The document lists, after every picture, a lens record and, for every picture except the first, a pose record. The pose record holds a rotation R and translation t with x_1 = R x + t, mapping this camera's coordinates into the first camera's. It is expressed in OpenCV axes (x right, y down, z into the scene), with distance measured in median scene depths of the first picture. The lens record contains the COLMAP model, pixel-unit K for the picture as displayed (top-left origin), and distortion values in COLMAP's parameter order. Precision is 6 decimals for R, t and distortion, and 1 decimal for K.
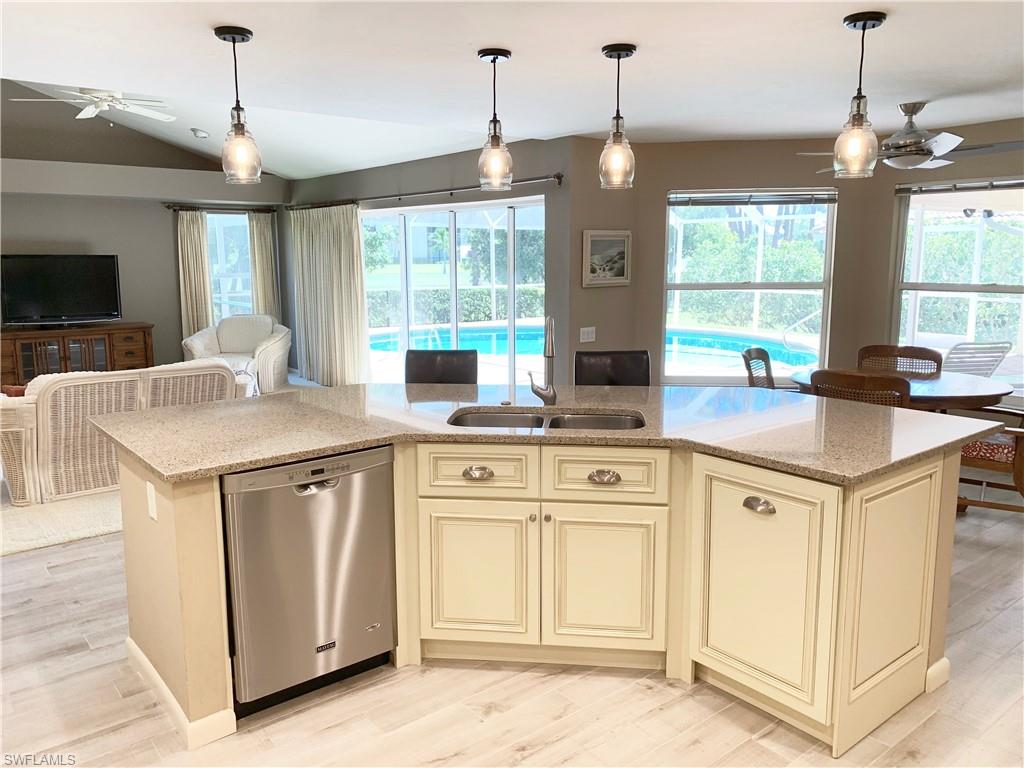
lens RADIAL K [[785.1, 0, 506.1], [0, 785.1, 378.4], [0, 0, 1]] dist [0.012363, 0.003815]
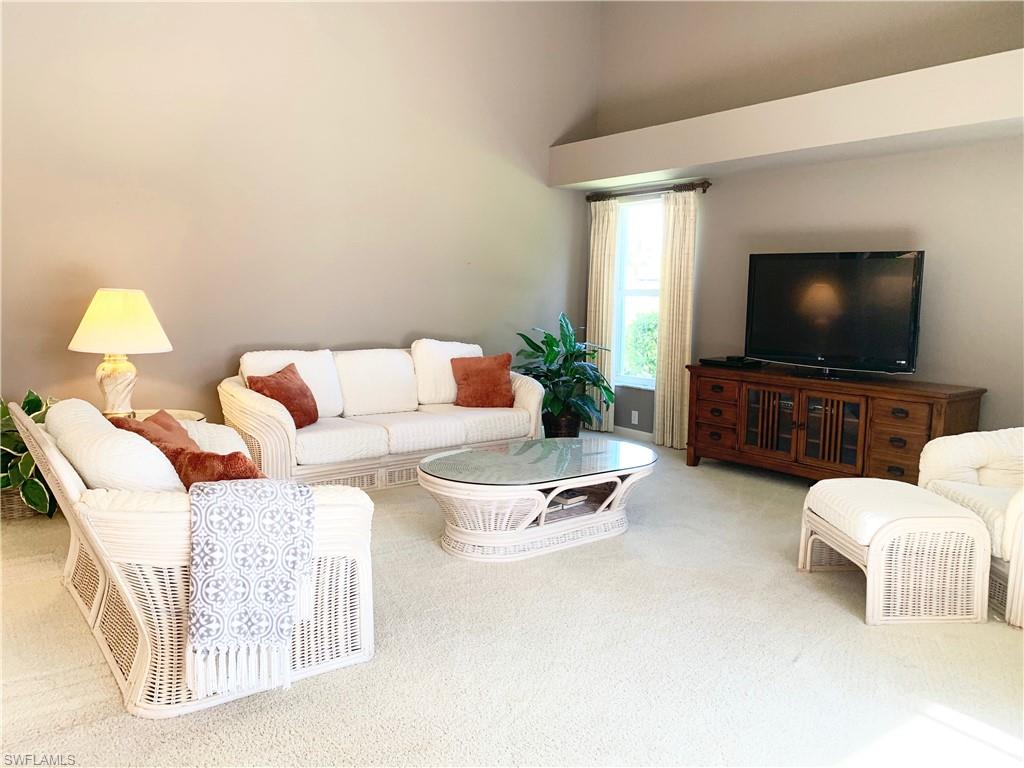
lens RADIAL K [[785.1, 0, 506.1], [0, 785.1, 378.4], [0, 0, 1]] dist [0.012363, 0.003815]
pose [[-0.046491, 0.117919, -0.991934, 0.038374], [-0.167865, 0.977964, 0.124126, -0.095466], [0.984713, 0.172282, -0.025672, 0.777183]]
